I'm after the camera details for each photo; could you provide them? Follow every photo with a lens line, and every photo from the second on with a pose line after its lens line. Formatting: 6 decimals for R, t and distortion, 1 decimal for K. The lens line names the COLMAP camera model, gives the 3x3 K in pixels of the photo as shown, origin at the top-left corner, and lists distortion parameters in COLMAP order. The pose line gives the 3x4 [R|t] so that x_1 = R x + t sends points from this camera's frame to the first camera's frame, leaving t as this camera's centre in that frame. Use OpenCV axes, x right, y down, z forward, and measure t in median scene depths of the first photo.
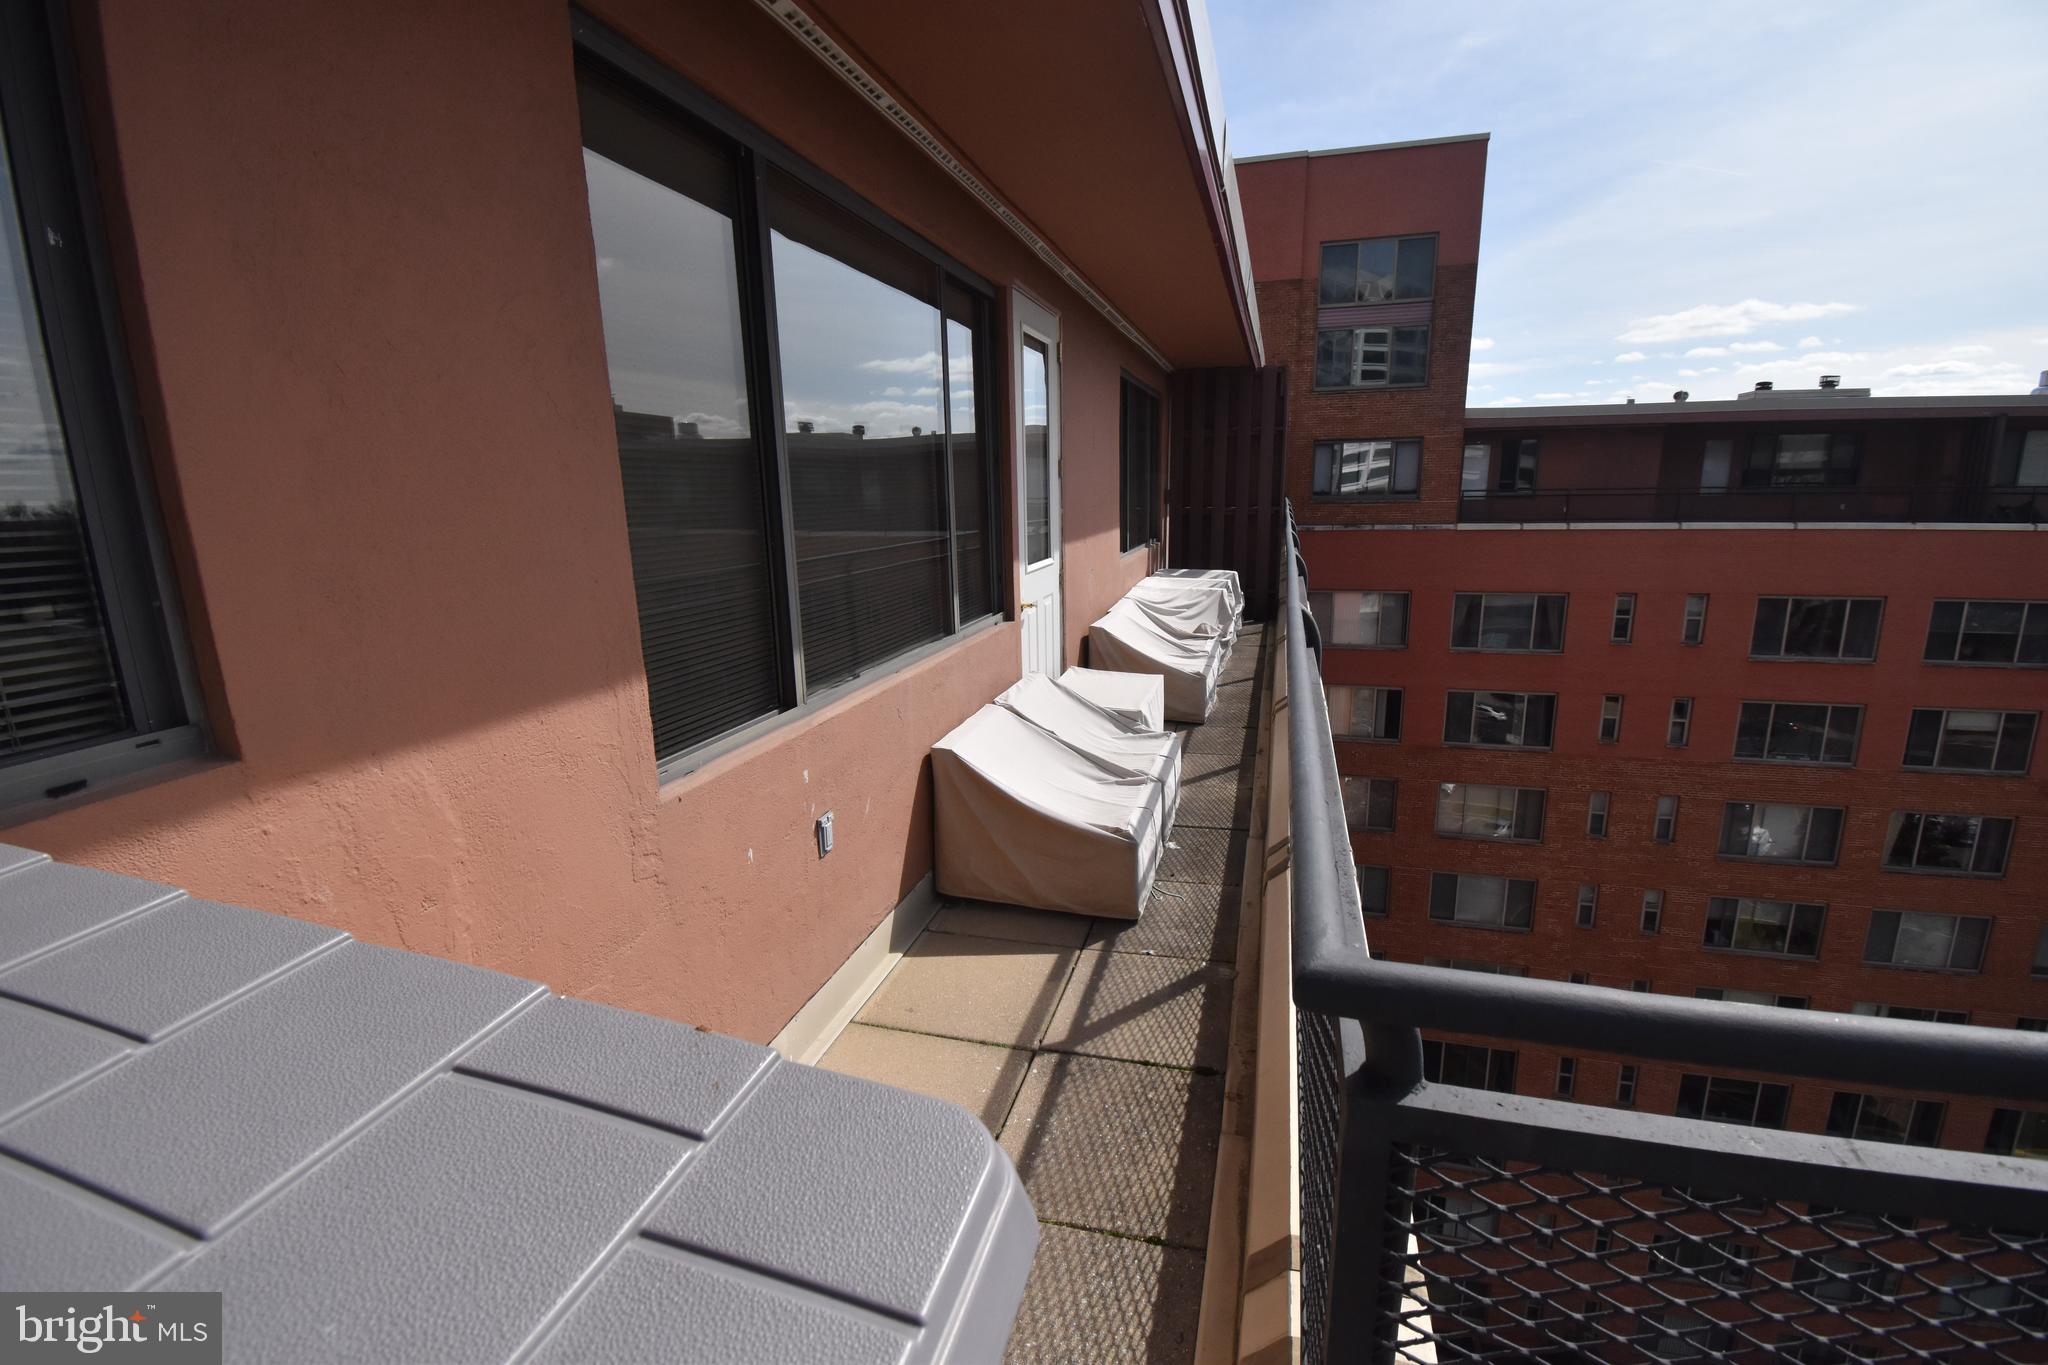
lens RADIAL K [[895.7, 0, 1024.0], [0, 895.7, 682.5], [0, 0, 1]] dist [0.017307, -0.024949]
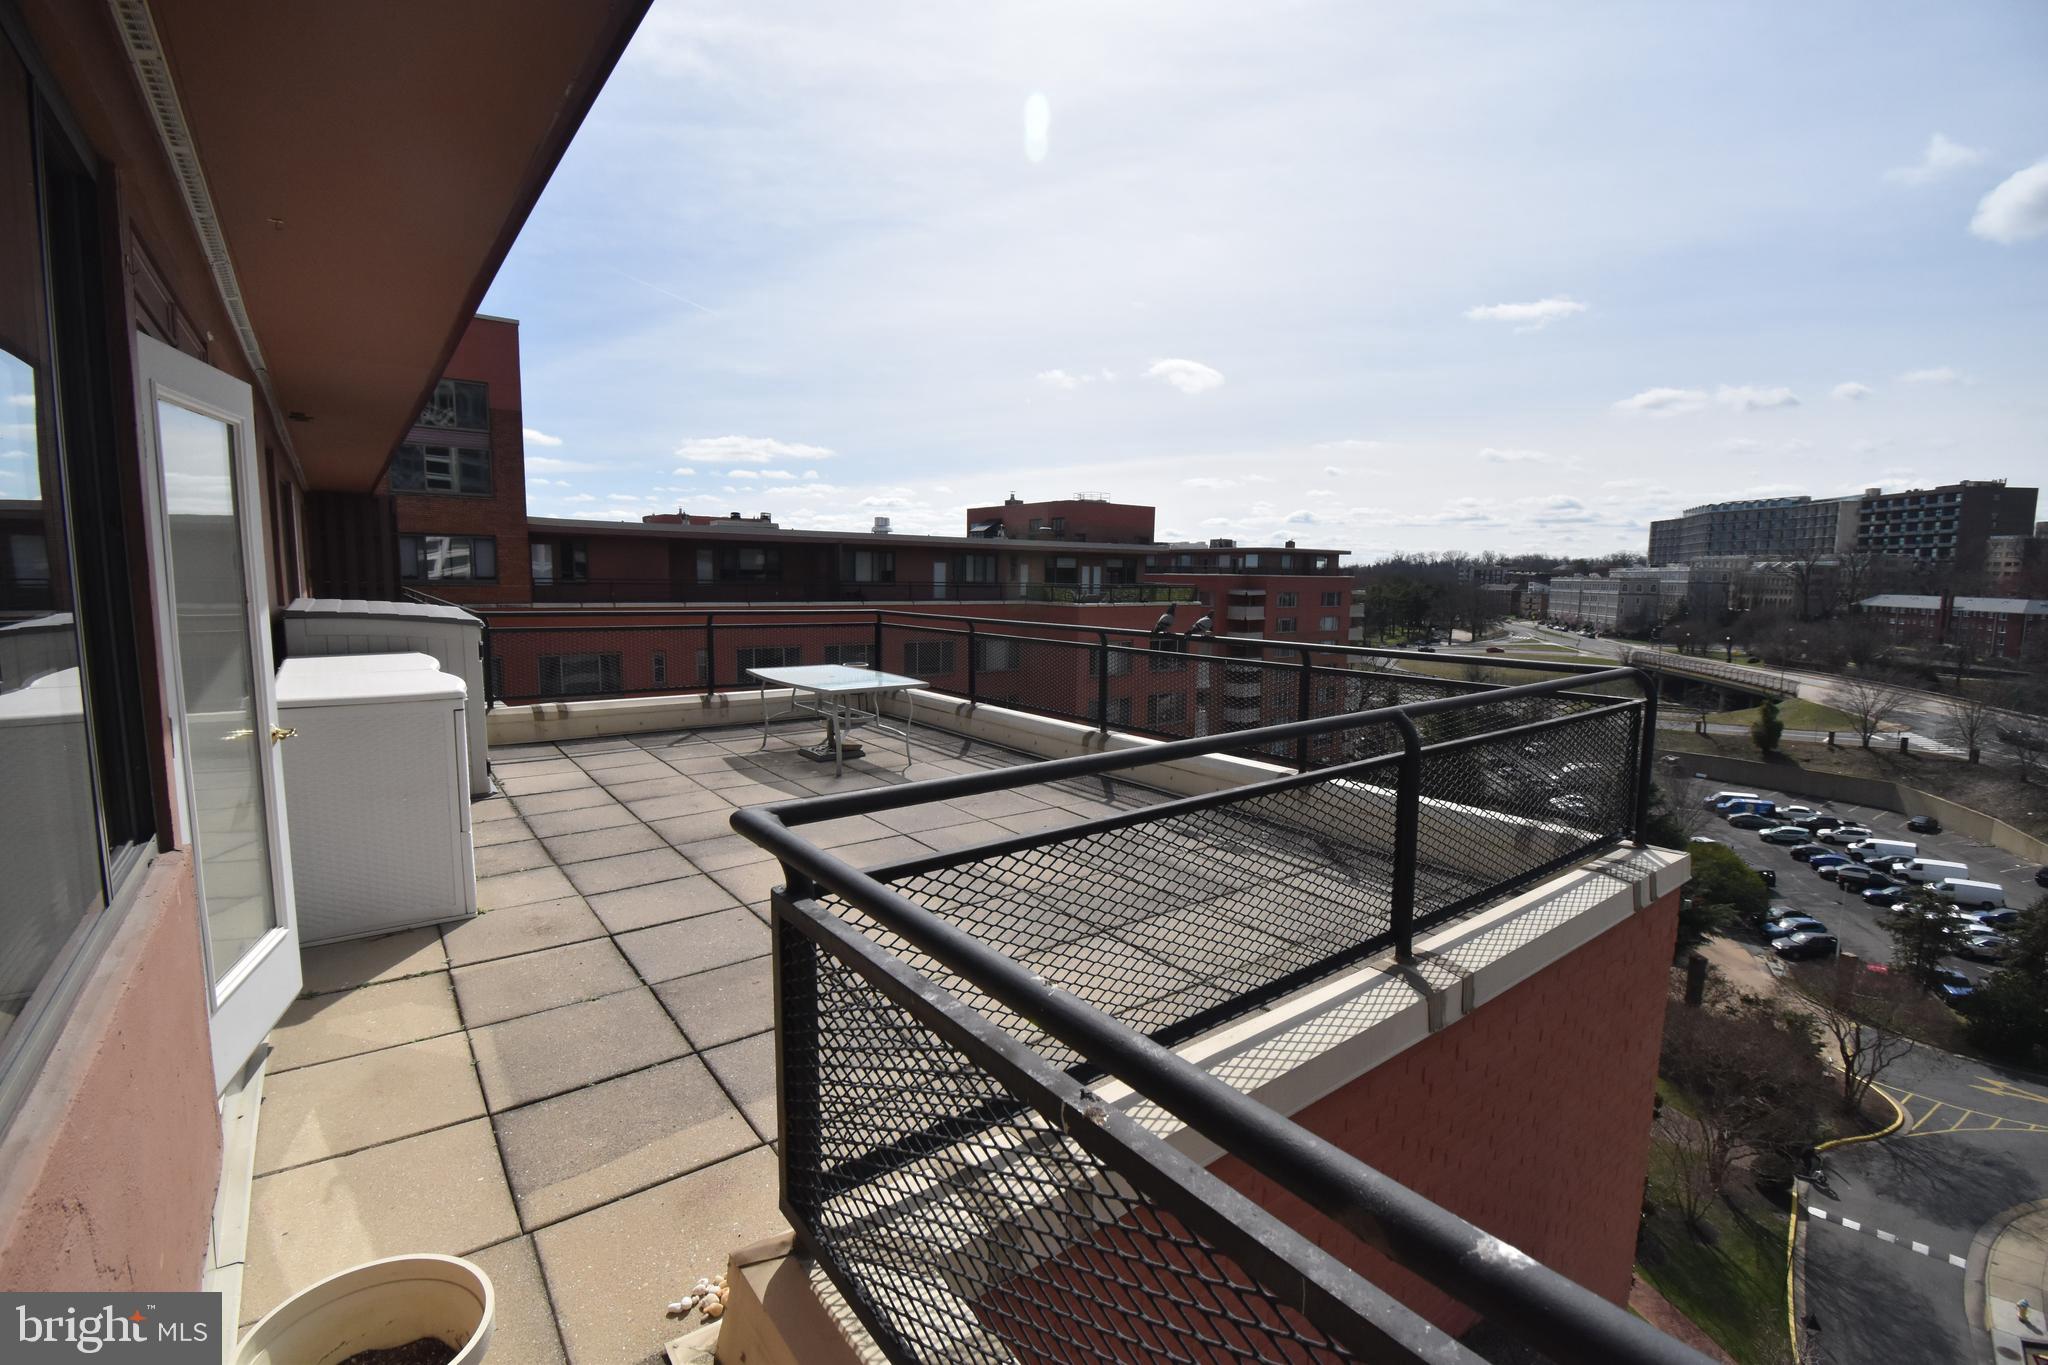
lens RADIAL K [[895.7, 0, 1024.0], [0, 895.7, 682.5], [0, 0, 1]] dist [0.017307, -0.024949]
pose [[0.602867, -0.069172, 0.794838, -0.126243], [0.147565, 0.988714, -0.025880, 0.072992], [-0.784077, 0.132893, 0.606270, -0.320601]]
